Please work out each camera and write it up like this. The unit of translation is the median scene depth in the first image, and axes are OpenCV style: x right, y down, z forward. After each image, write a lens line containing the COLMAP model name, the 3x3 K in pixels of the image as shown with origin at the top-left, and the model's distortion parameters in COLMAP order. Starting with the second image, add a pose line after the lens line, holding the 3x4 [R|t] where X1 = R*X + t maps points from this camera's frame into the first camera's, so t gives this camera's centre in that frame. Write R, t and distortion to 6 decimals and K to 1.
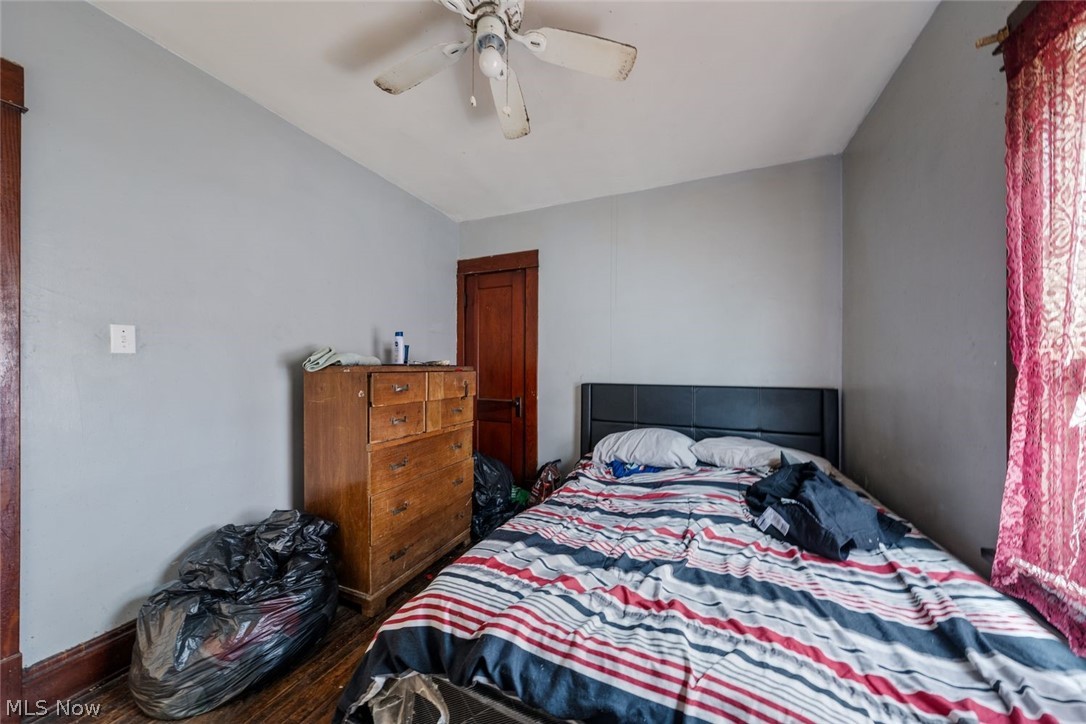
lens RADIAL K [[372.8, 0, 541.5], [0, 372.8, 365.2], [0, 0, 1]] dist [-0.000694, 0.000053]
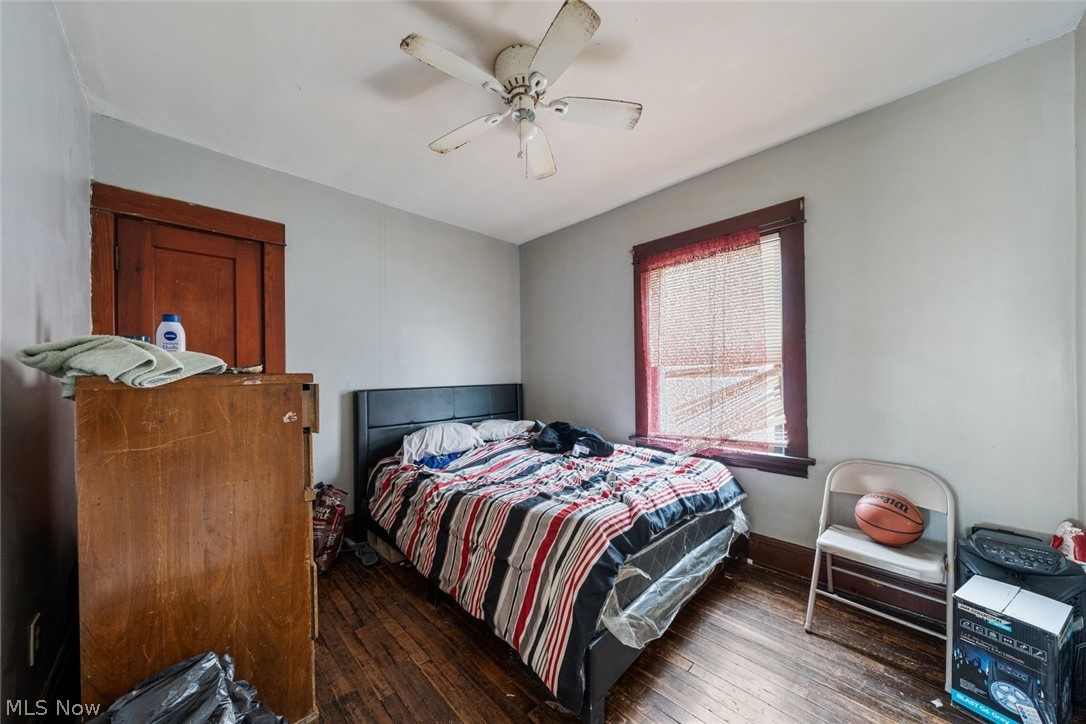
lens RADIAL K [[375.1, 0, 542.3], [0, 375.1, 369.0], [0, 0, 1]] dist [0.000346, 0.000043]
pose [[0.356918, -0.003359, 0.934130, -0.777820], [0.006873, 0.999976, 0.000970, -0.004069], [-0.934111, 0.006074, 0.356932, 0.297450]]
